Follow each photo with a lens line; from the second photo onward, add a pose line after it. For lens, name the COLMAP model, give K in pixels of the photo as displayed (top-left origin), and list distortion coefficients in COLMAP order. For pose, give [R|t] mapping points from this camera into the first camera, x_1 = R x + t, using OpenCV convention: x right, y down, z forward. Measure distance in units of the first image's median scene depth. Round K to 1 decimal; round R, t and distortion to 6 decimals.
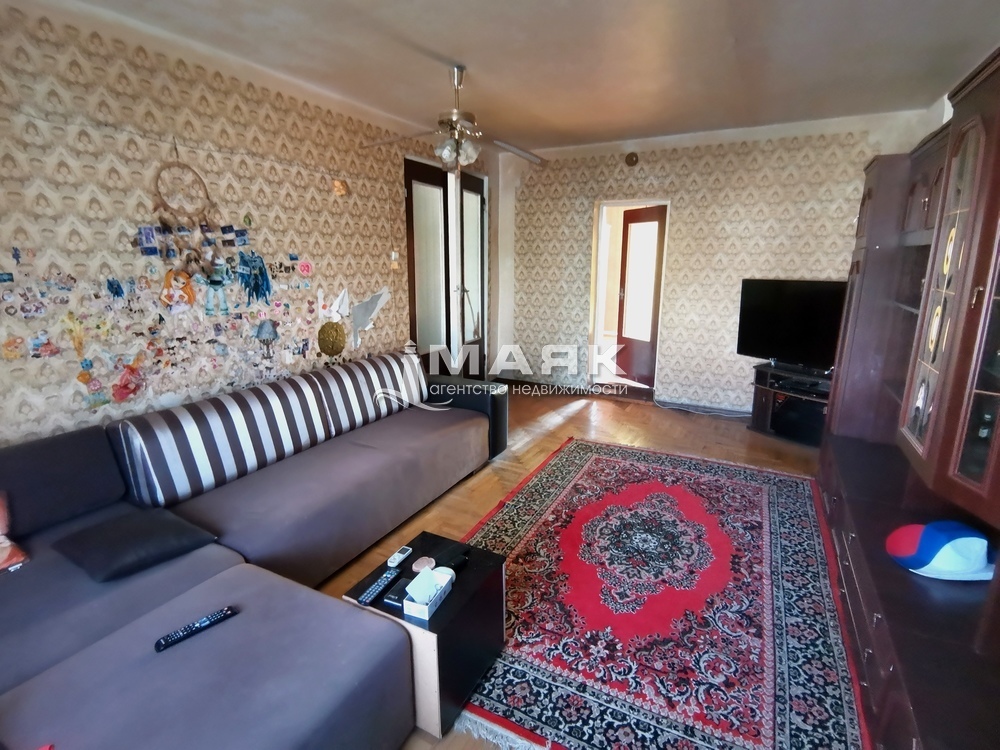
lens RADIAL K [[490.5, 0, 501.0], [0, 490.5, 372.0], [0, 0, 1]] dist [0.000902, -0.000080]
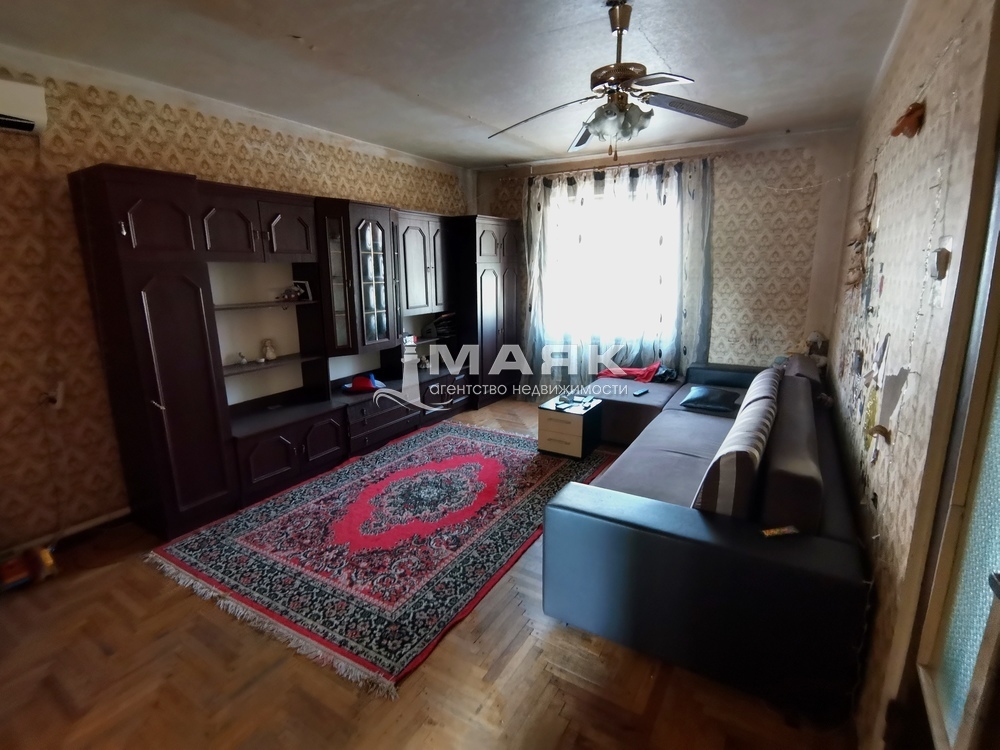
lens RADIAL K [[490.5, 0, 500.9], [0, 490.5, 372.7], [0, 0, 1]] dist [0.000902, -0.000080]
pose [[-0.998919, -0.002465, 0.046412, 0.047953], [0.017405, 0.906088, 0.422730, -0.442853], [-0.043095, 0.423081, -0.905066, 1.897967]]
